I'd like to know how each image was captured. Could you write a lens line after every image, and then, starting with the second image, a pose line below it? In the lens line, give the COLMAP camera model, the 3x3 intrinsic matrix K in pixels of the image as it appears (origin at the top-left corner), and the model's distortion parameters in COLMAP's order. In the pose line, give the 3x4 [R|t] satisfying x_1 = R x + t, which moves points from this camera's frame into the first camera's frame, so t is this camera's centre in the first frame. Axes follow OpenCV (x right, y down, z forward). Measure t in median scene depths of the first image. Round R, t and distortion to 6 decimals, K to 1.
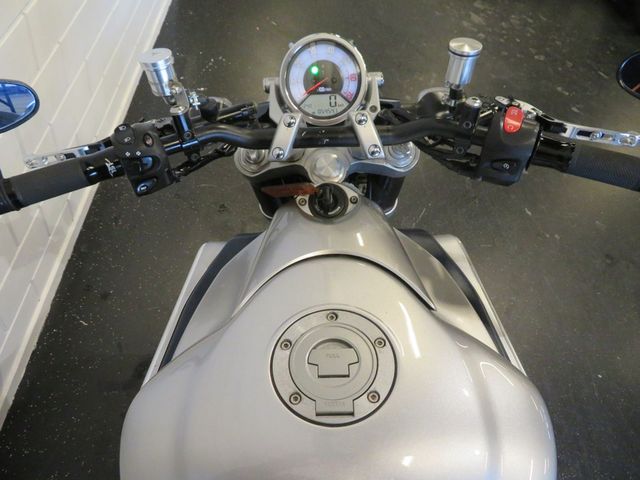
lens RADIAL K [[451.7, 0, 320.0], [0, 451.7, 240.0], [0, 0, 1]] dist [-0.002907, -0.001347]
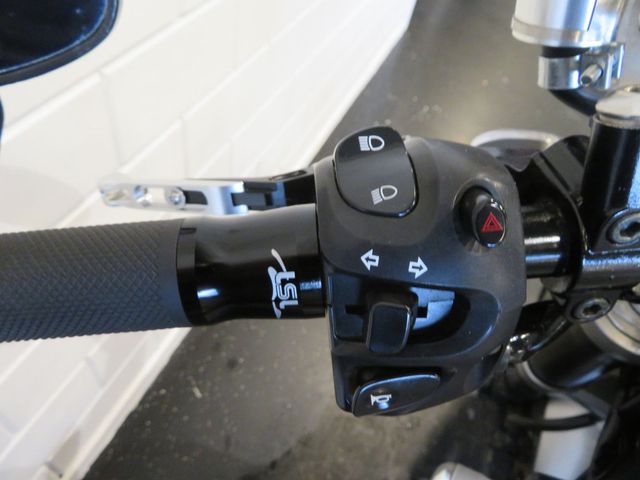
lens RADIAL K [[451.7, 0, 320.0], [0, 451.7, 240.0], [0, 0, 1]] dist [-0.002907, -0.001347]
pose [[0.915382, 0.234852, -0.326986, -0.072851], [-0.273562, 0.958750, -0.077219, -0.033819], [0.295363, 0.160136, 0.941869, 0.151557]]
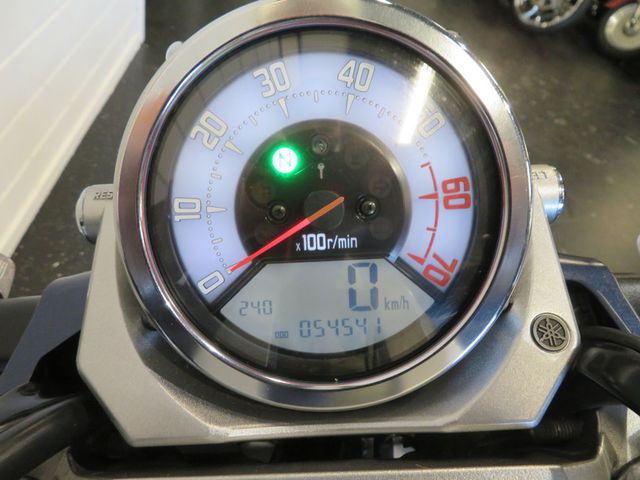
lens RADIAL K [[451.7, 0, 320.0], [0, 451.7, 240.0], [0, 0, 1]] dist [-0.002907, -0.001347]
pose [[0.999850, -0.000193, 0.017315, 0.002067], [0.002379, 0.991990, -0.126294, -0.305152], [-0.017151, 0.126316, 0.991842, 0.771032]]
